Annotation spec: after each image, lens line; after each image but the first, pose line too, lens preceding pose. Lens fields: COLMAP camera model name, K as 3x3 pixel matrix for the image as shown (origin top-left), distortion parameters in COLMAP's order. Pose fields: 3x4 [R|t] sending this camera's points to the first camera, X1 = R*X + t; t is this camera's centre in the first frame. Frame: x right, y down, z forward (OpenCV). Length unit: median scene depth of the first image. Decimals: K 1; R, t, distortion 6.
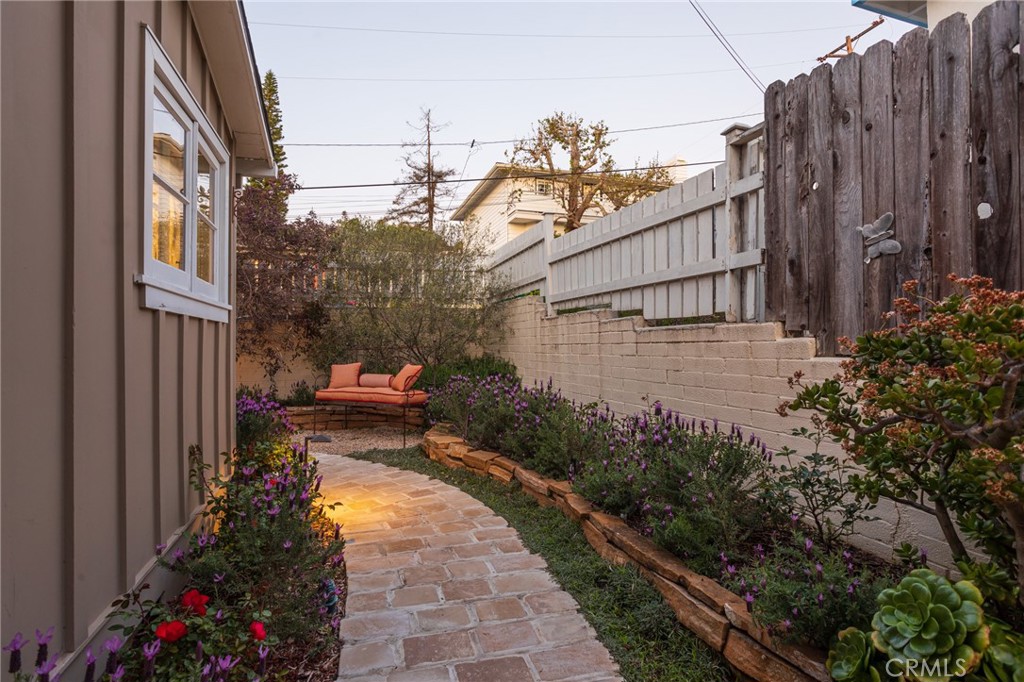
lens RADIAL K [[530.5, 0, 512.8], [0, 530.5, 342.0], [0, 0, 1]] dist [-0.023006, 0.012221]
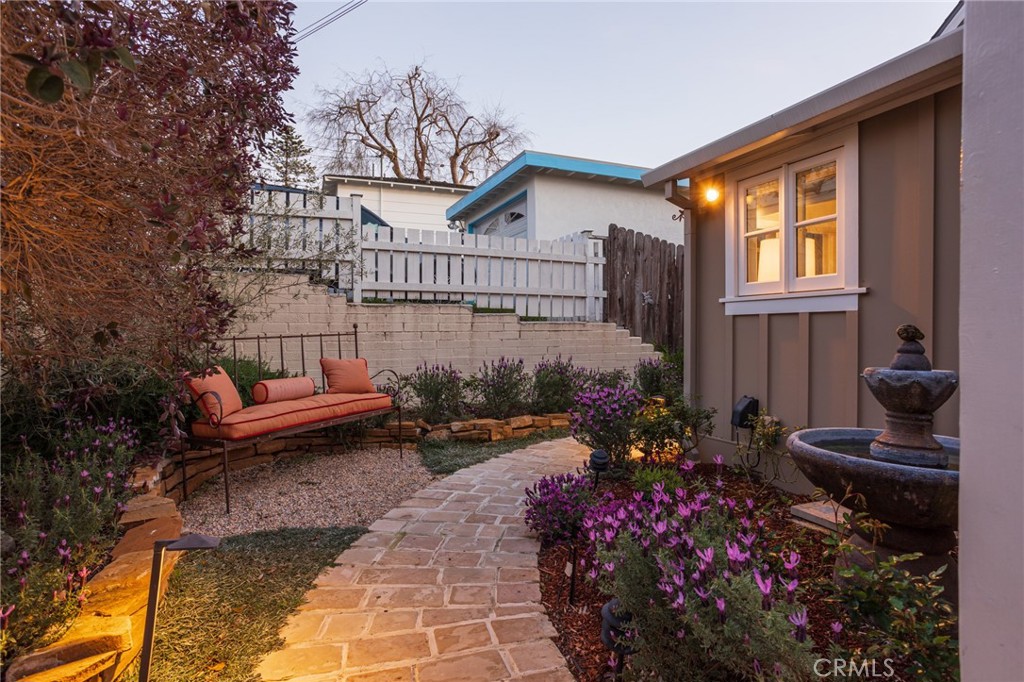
lens RADIAL K [[530.5, 0, 510.4], [0, 530.5, 342.1], [0, 0, 1]] dist [-0.023006, 0.012221]
pose [[-0.092550, -0.010596, 0.995652, -1.934508], [-0.000446, 0.999944, 0.010600, 0.025880], [-0.995708, 0.000537, -0.092550, 1.726595]]
